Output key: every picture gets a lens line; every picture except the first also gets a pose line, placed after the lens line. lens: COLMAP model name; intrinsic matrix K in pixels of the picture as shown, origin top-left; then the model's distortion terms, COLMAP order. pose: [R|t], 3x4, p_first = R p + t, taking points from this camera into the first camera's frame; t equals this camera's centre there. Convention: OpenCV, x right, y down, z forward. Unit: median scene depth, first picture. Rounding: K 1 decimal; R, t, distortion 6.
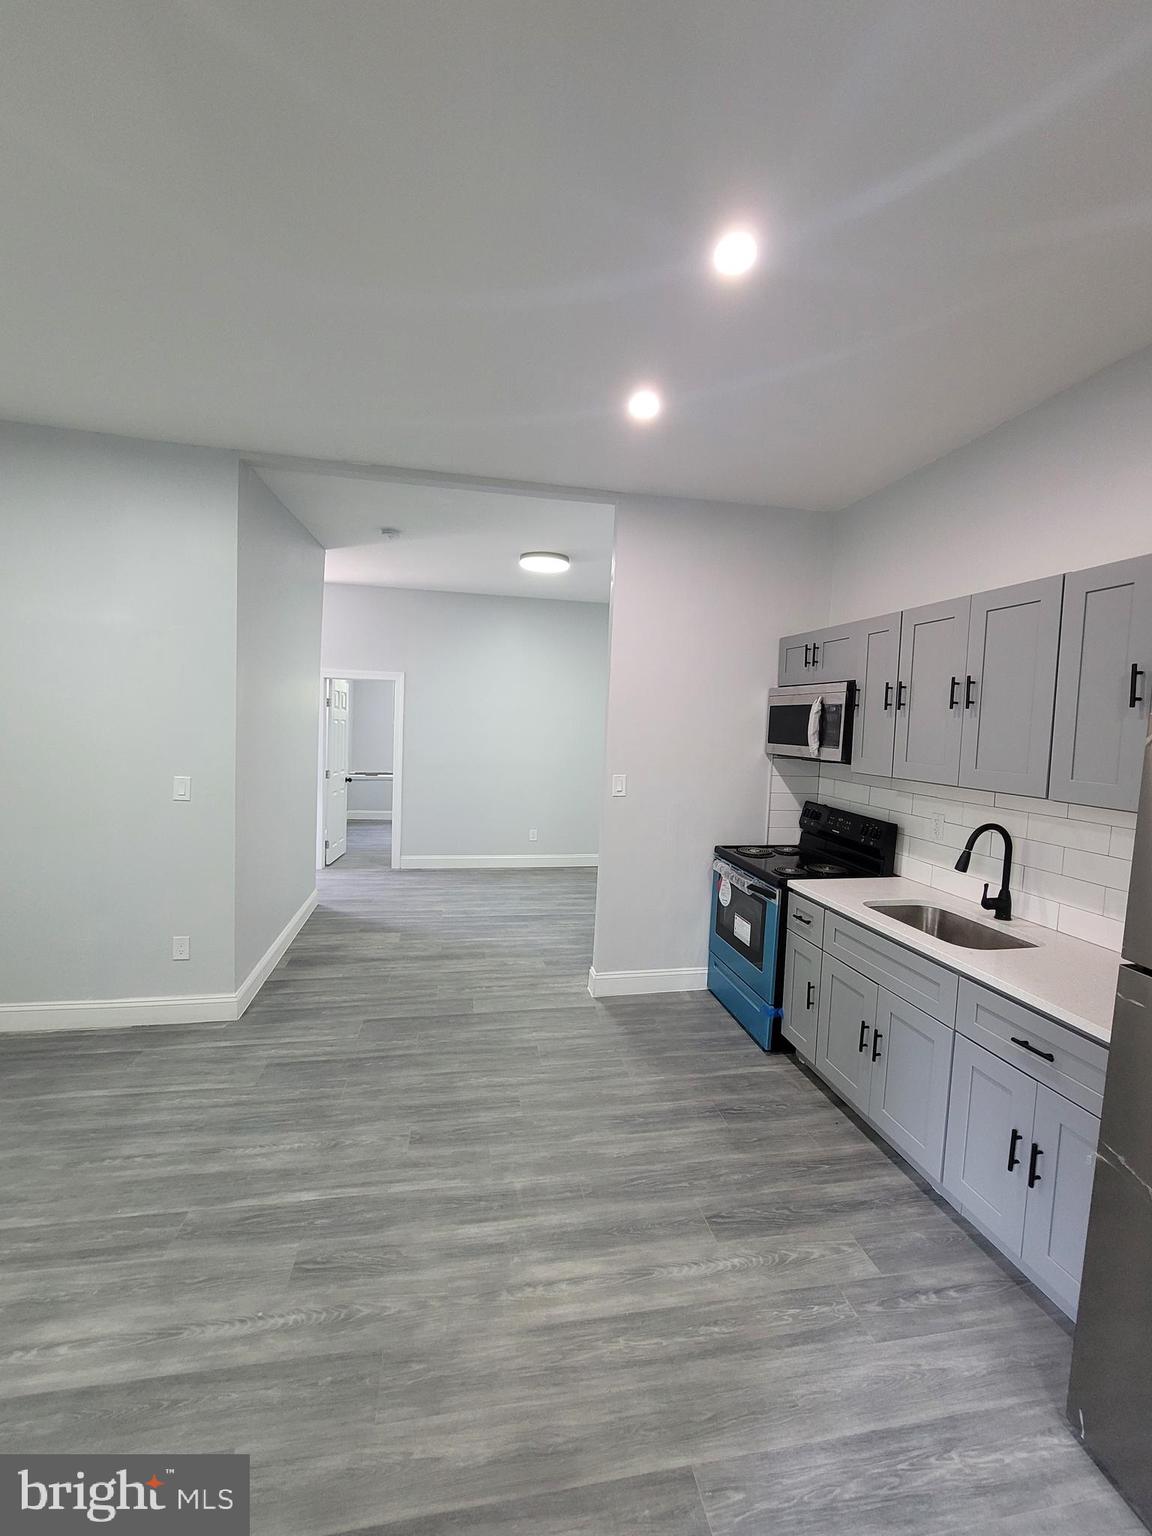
lens RADIAL K [[632.9, 0, 580.0], [0, 632.9, 771.0], [0, 0, 1]] dist [-0.004047, 0.000497]
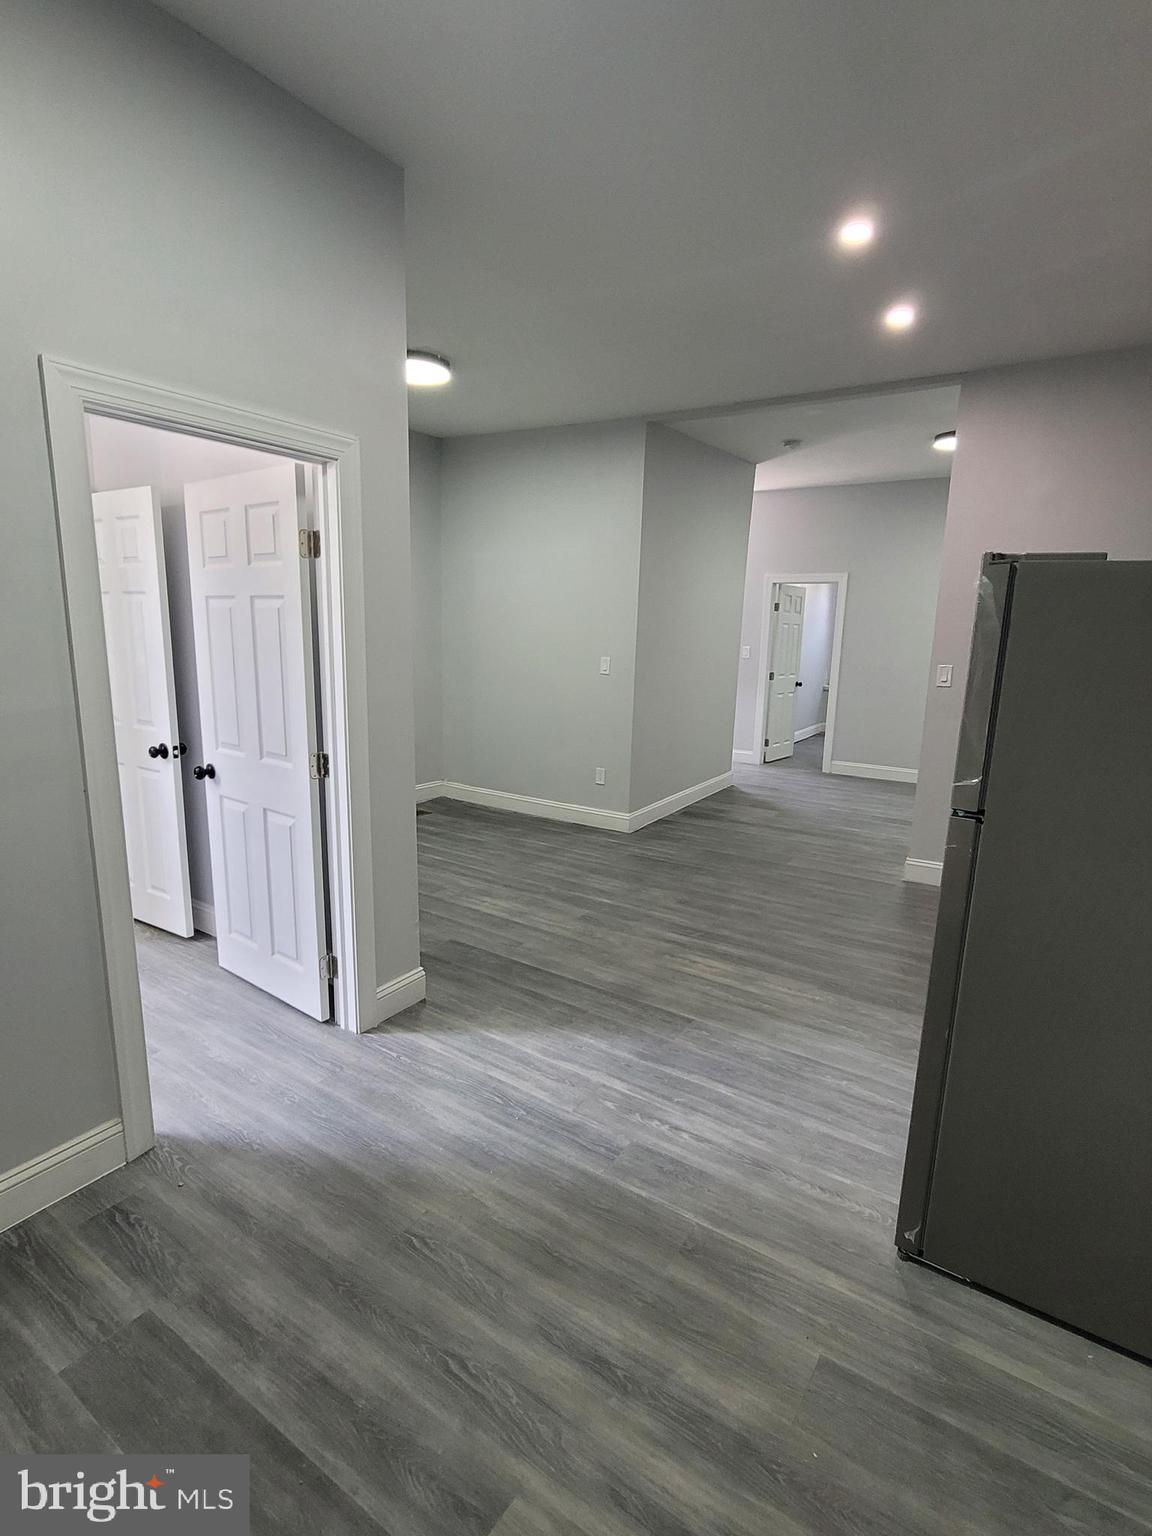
lens RADIAL K [[770.1, 0, 577.3], [0, 770.1, 776.4], [0, 0, 1]] dist [-0.000525, 0.000021]
pose [[0.712202, 0.112876, -0.692840, 0.603602], [-0.043332, 0.992174, 0.117100, 0.074556], [0.700636, -0.053376, 0.711520, -0.331681]]
